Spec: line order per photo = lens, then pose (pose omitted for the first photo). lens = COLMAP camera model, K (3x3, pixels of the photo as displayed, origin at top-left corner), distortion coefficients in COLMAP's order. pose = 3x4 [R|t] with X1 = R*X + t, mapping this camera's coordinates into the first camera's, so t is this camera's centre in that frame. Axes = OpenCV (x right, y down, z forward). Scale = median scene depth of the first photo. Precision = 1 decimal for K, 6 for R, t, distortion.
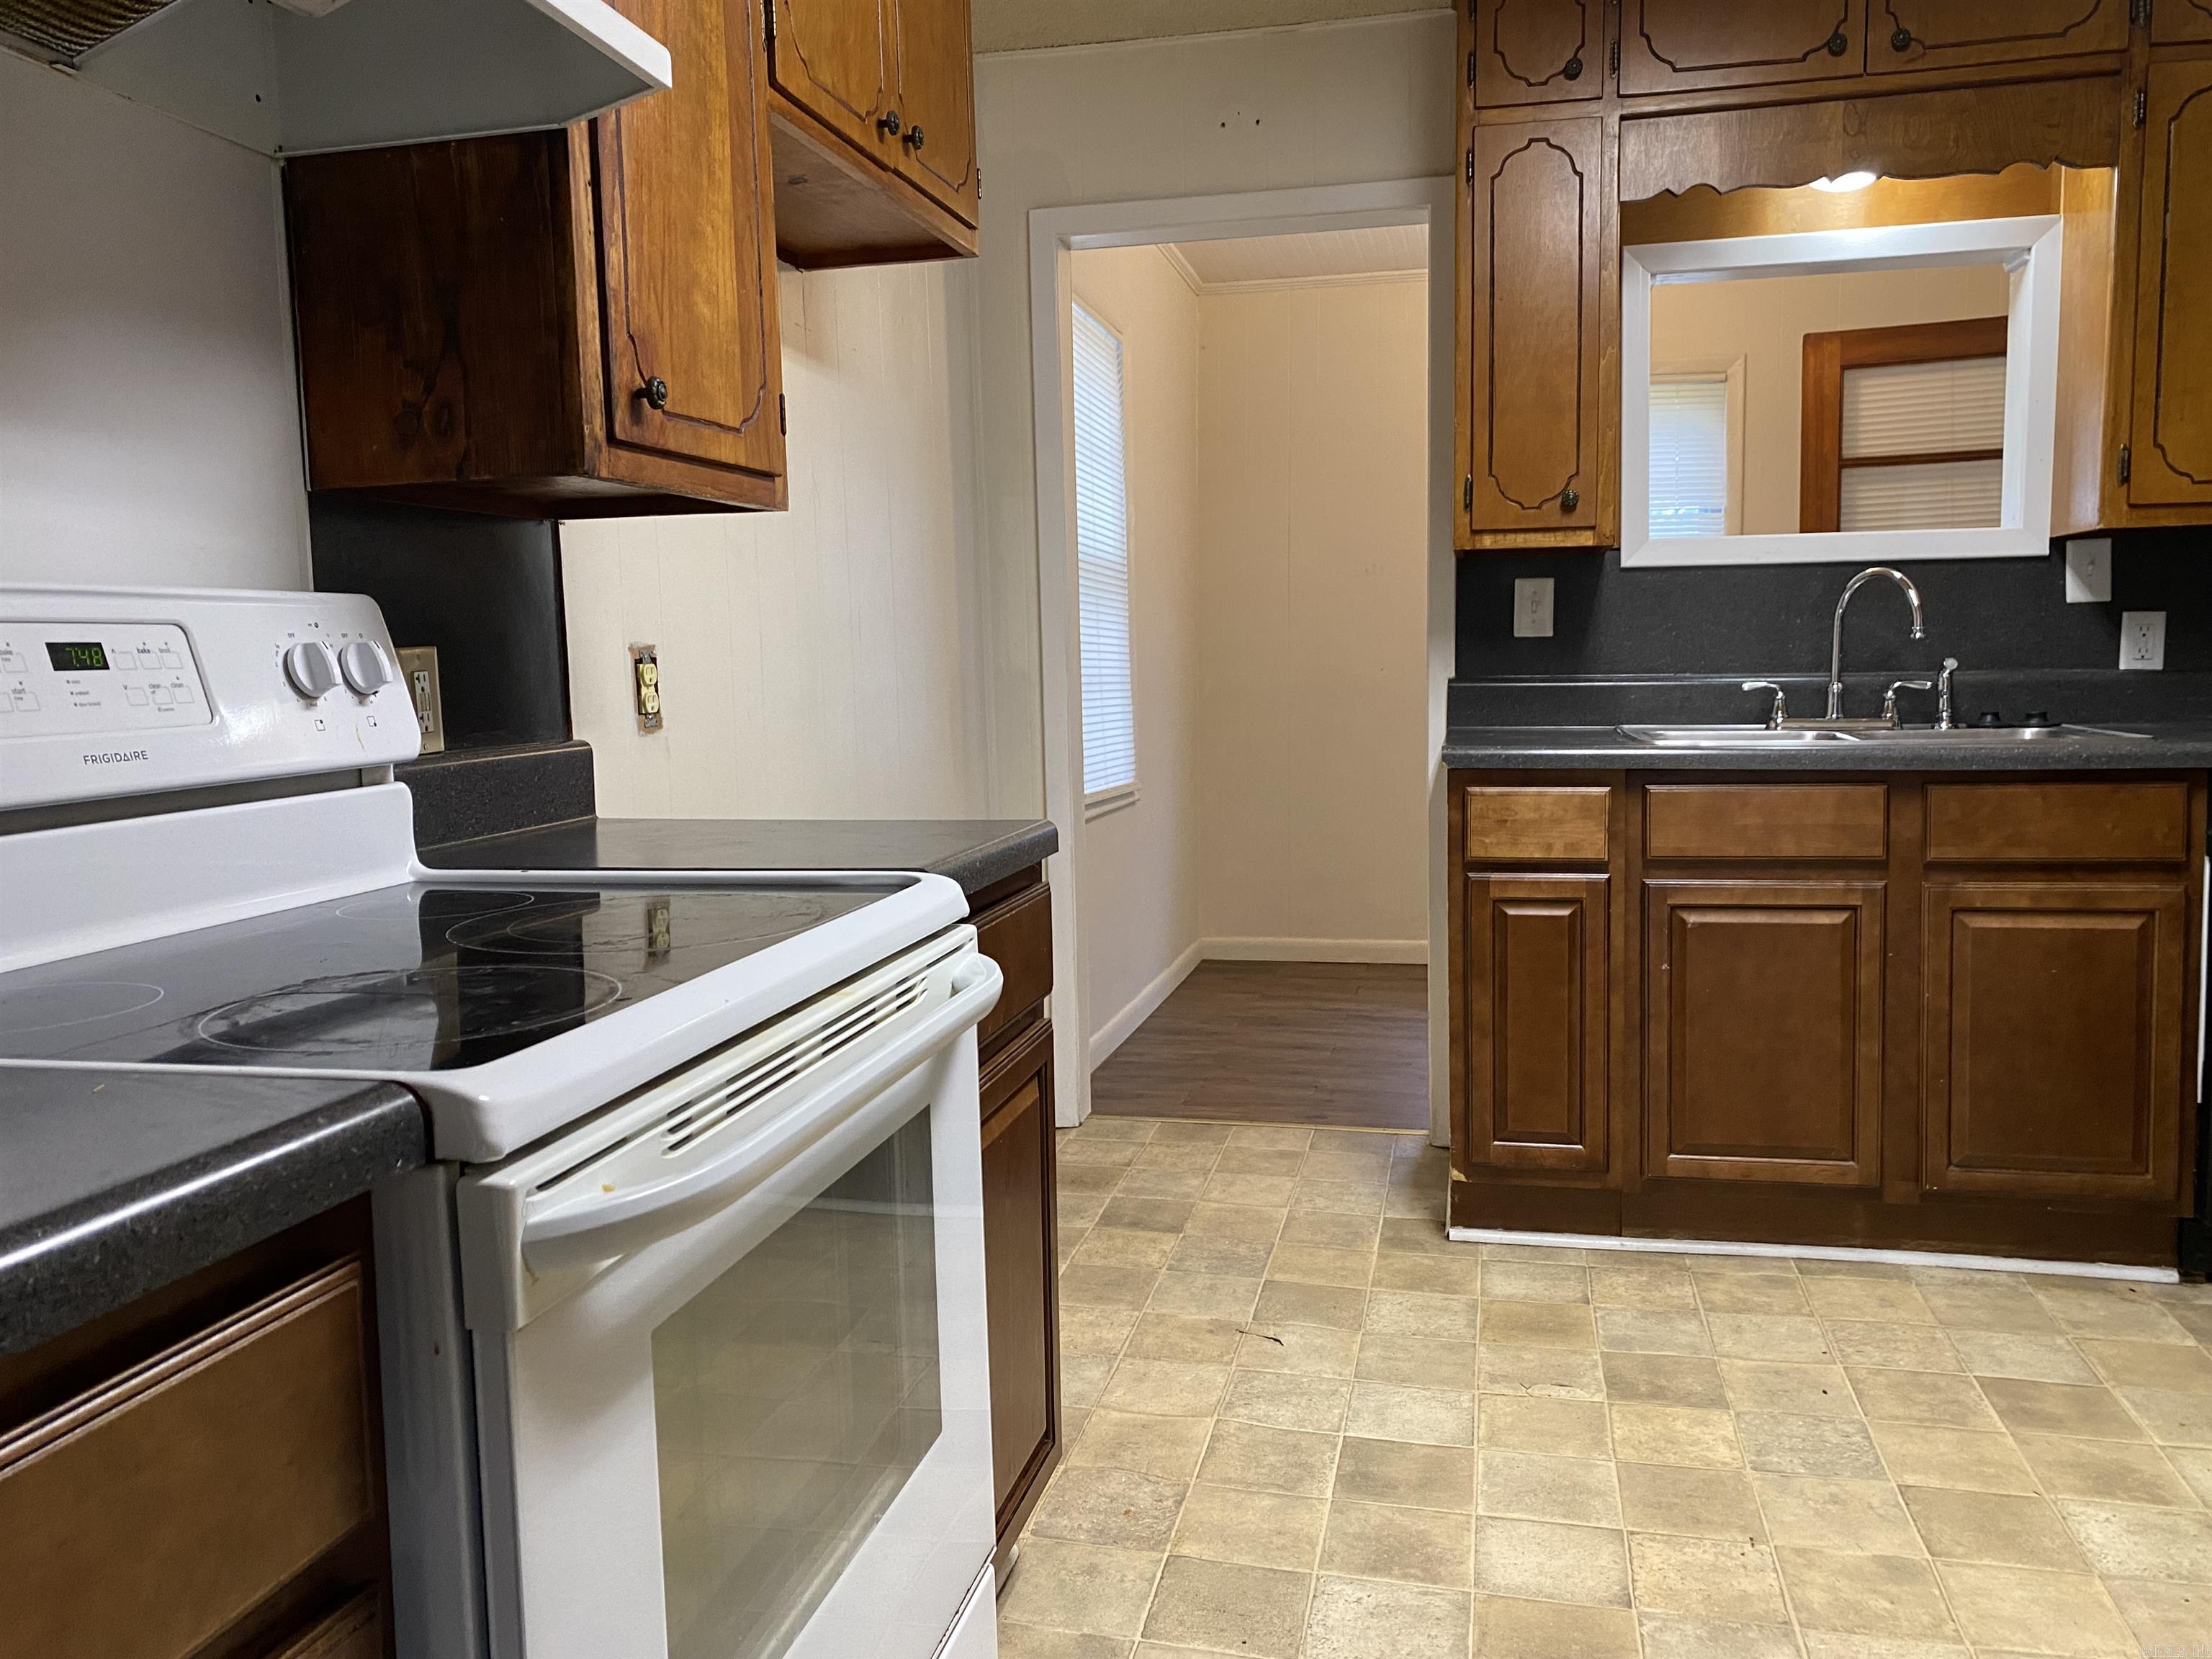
lens RADIAL K [[1675.3, 0, 1106.0], [0, 1675.3, 829.5], [0, 0, 1]] dist [0.000594, 0.000665]
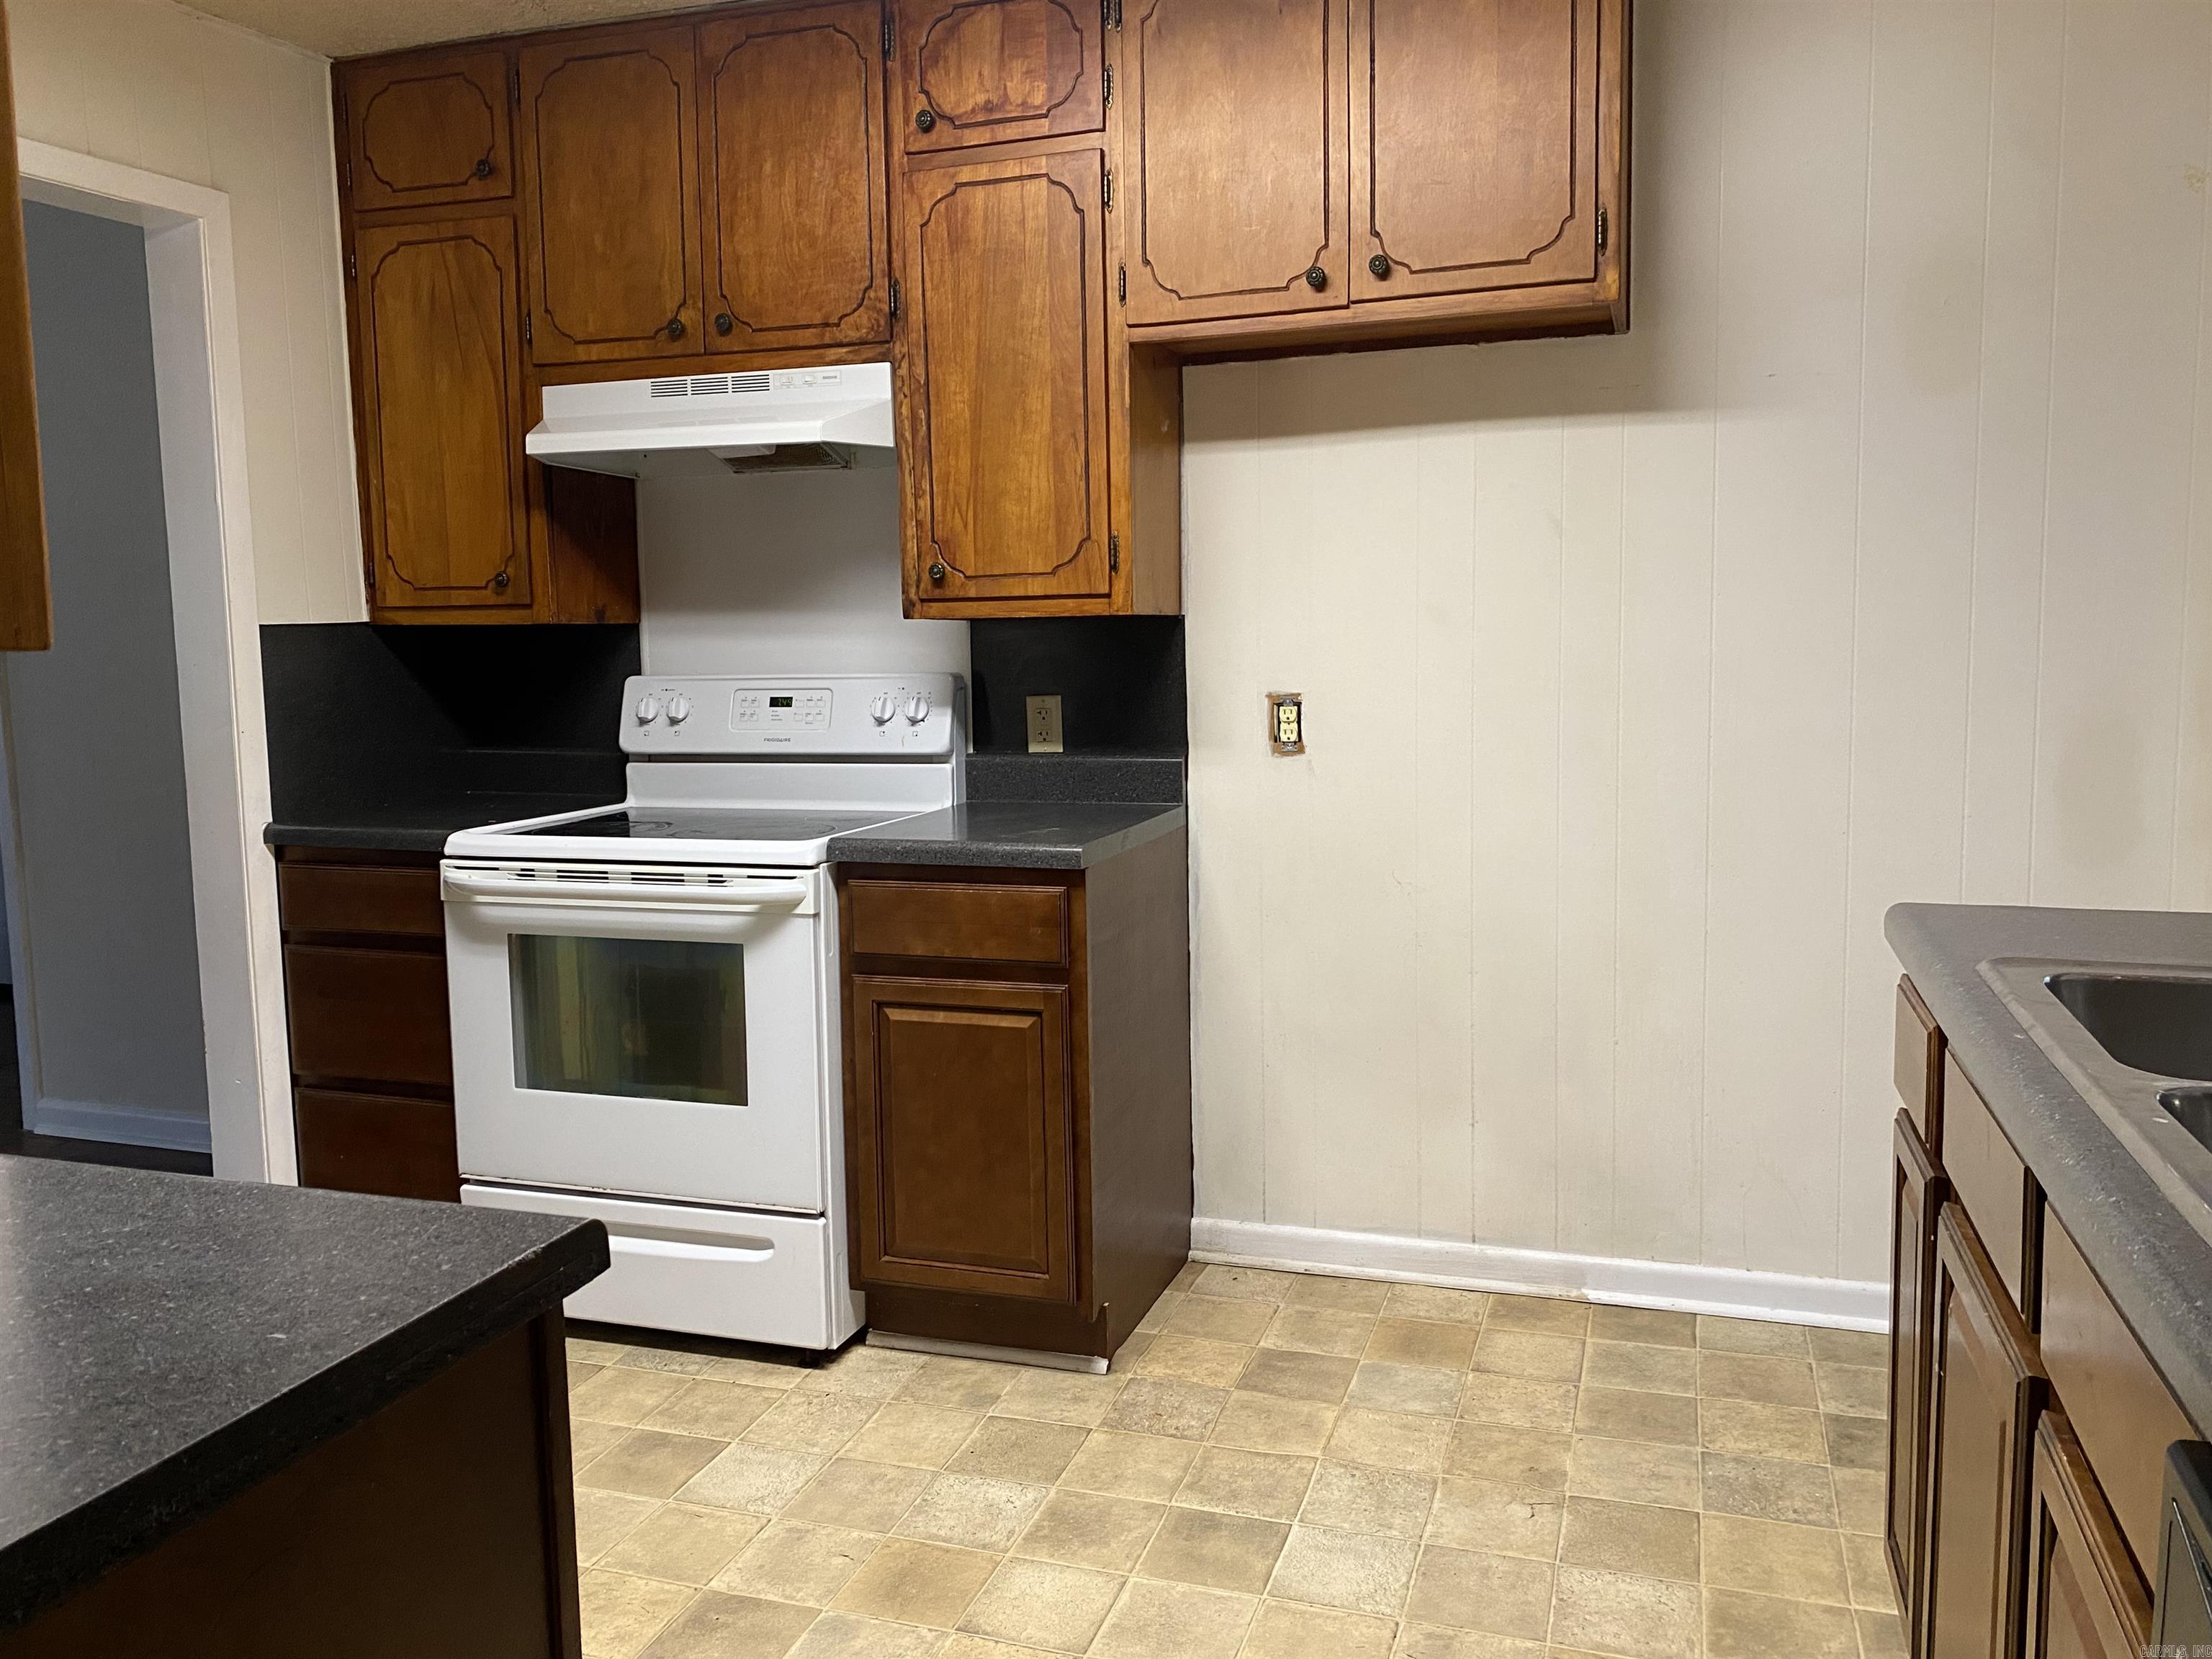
lens RADIAL K [[1695.0, 0, 1106.0], [0, 1695.0, 829.5], [0, 0, 1]] dist [0.138492, -0.273931]
pose [[-0.104111, 0.139320, -0.984759, 1.153773], [-0.083959, 0.985374, 0.148284, -0.195196], [0.991015, 0.098118, -0.090891, 0.988017]]
